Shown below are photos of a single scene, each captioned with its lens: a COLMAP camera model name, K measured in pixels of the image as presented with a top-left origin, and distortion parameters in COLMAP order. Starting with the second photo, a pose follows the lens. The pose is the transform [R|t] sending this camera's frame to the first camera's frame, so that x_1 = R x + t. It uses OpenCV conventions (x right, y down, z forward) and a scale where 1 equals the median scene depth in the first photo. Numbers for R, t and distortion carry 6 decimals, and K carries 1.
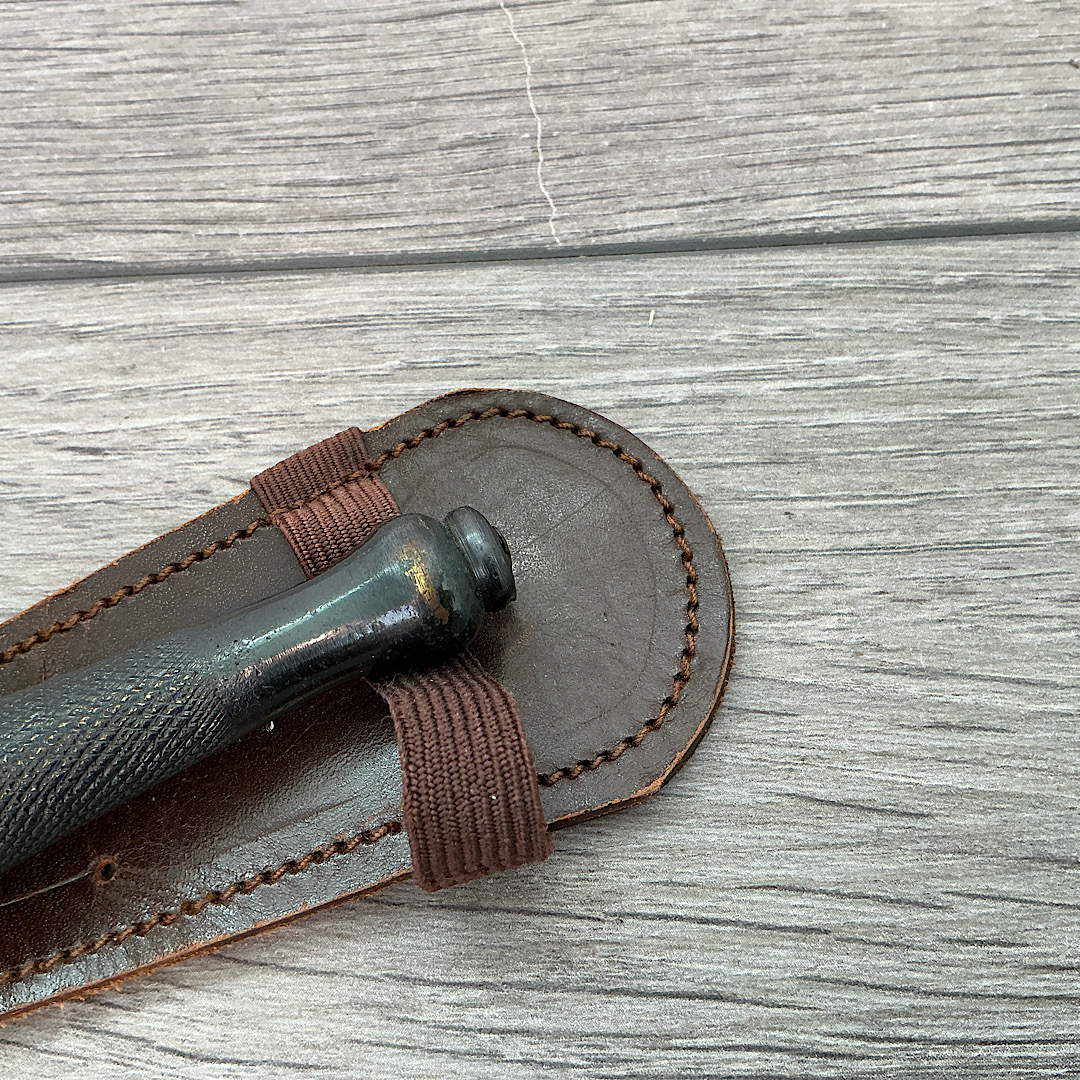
lens RADIAL K [[1209.6, 0, 540.0], [0, 1209.6, 540.0], [0, 0, 1]] dist [0.141463, -0.334954]
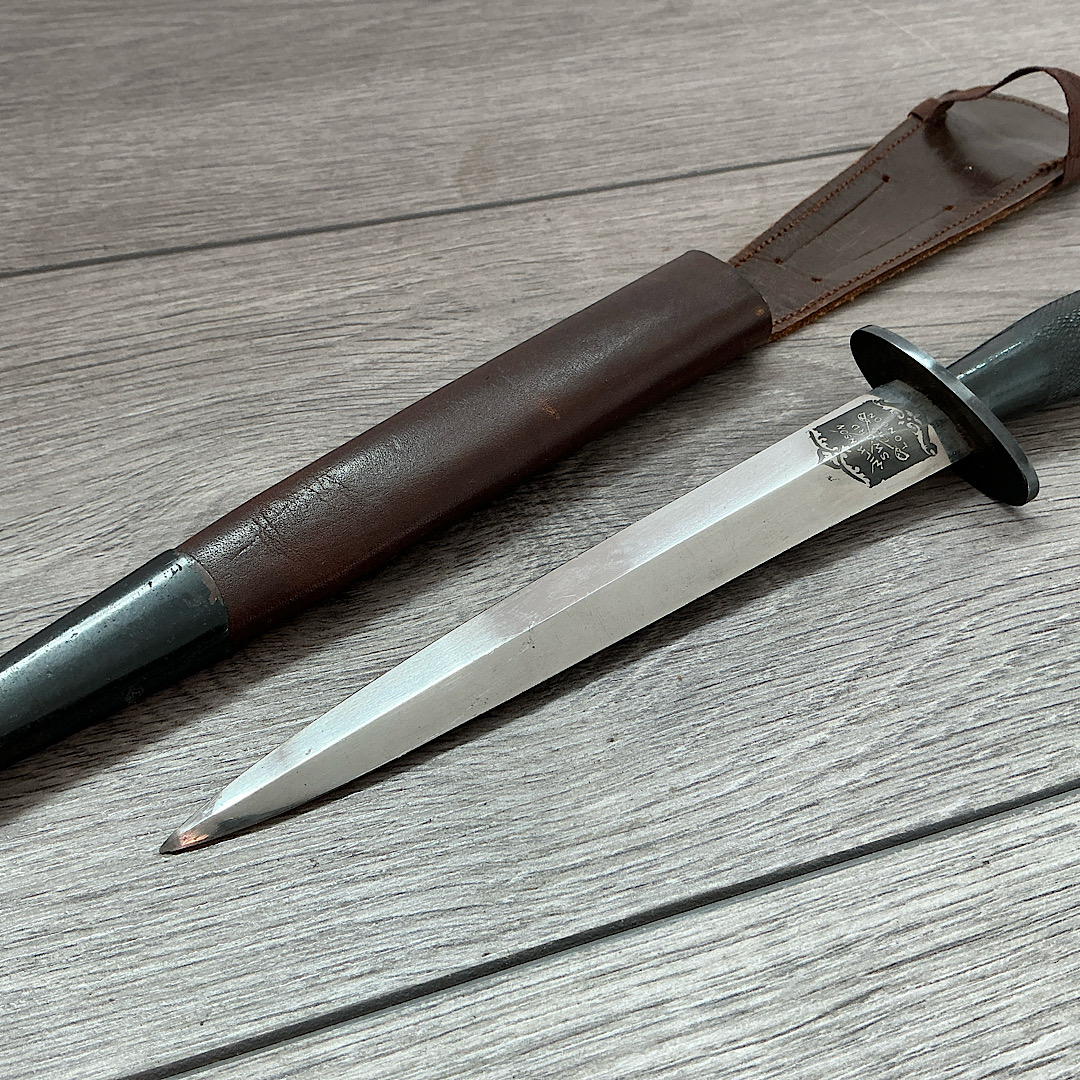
lens RADIAL K [[1200.6, 0, 540.0], [0, 1200.6, 540.0], [0, 0, 1]] dist [0.157031, -0.369516]
pose [[0.958845, -0.172695, 0.225371, -1.640878], [0.251105, 0.886260, -0.389216, 1.186846], [-0.132521, 0.429790, 0.893151, -0.654054]]
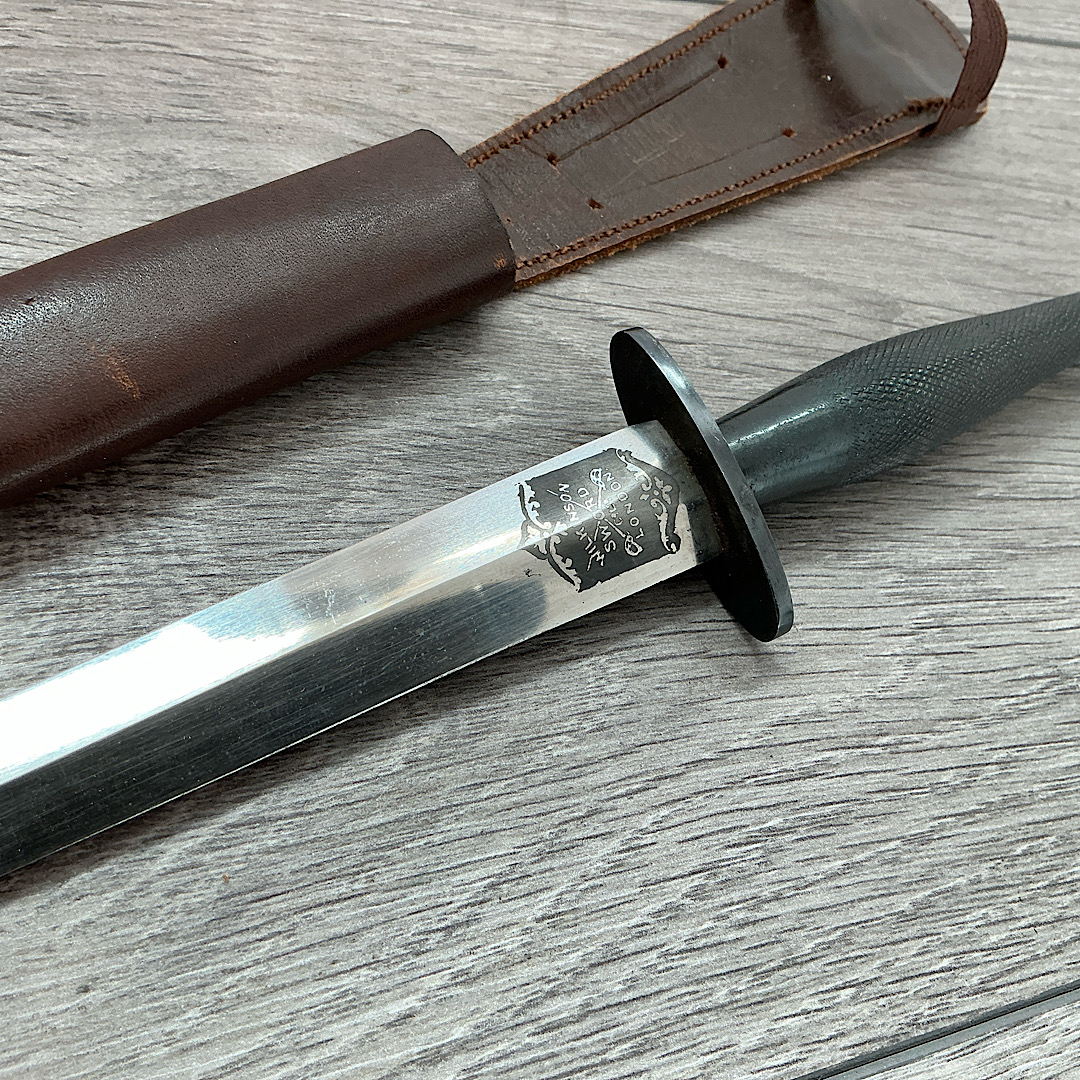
lens RADIAL K [[1200.6, 0, 540.0], [0, 1200.6, 540.0], [0, 0, 1]] dist [0.157031, -0.369516]
pose [[0.910449, -0.043104, 0.411369, -1.351068], [0.099658, 0.988116, -0.117029, 0.705290], [-0.401436, 0.147545, 0.903925, -0.328190]]
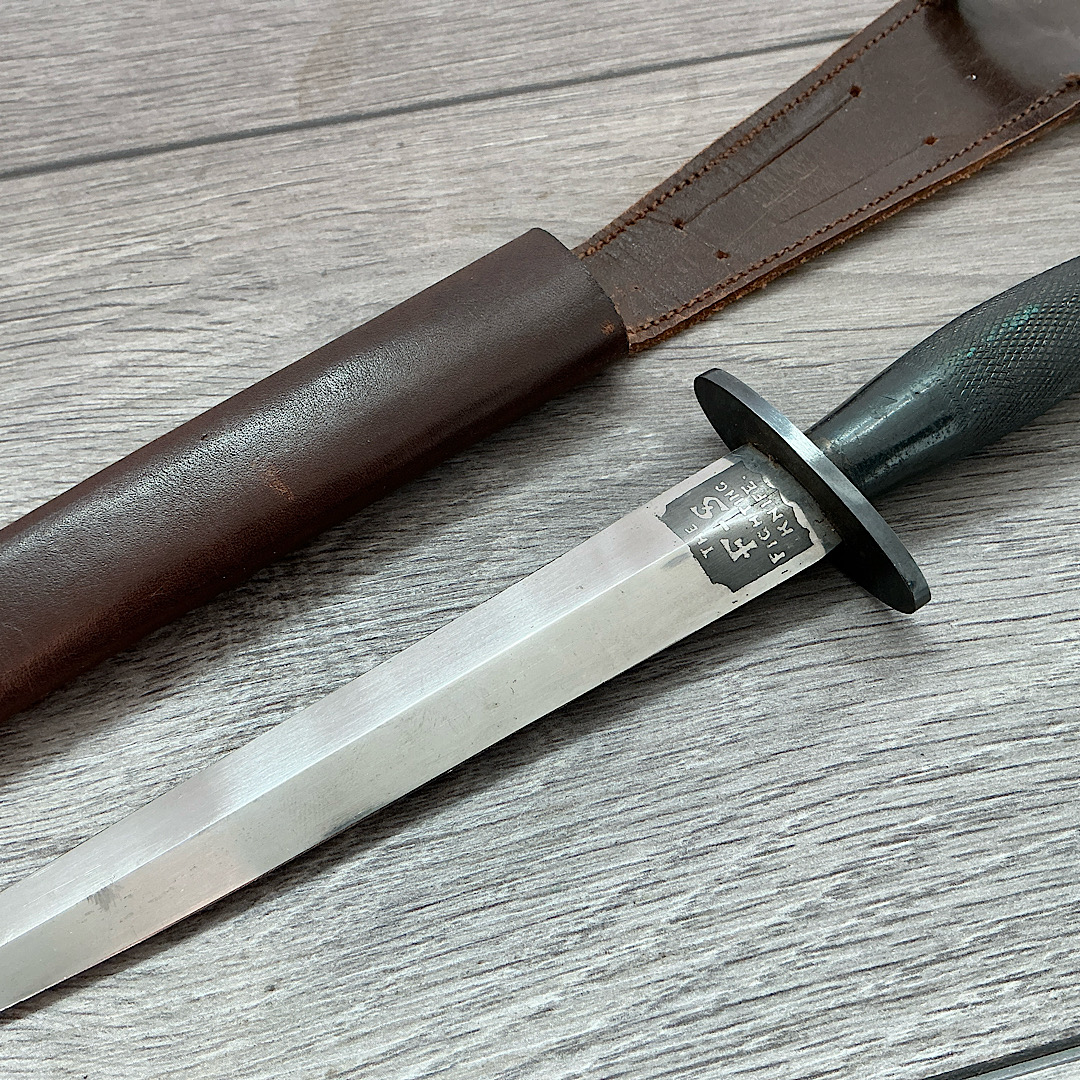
lens RADIAL K [[1200.6, 0, 540.0], [0, 1200.6, 540.0], [0, 0, 1]] dist [0.157031, -0.369516]
pose [[0.981911, -0.160825, 0.099930, -1.123586], [0.180176, 0.955869, -0.232059, 0.802970], [-0.058200, 0.245866, 0.967555, -0.482749]]
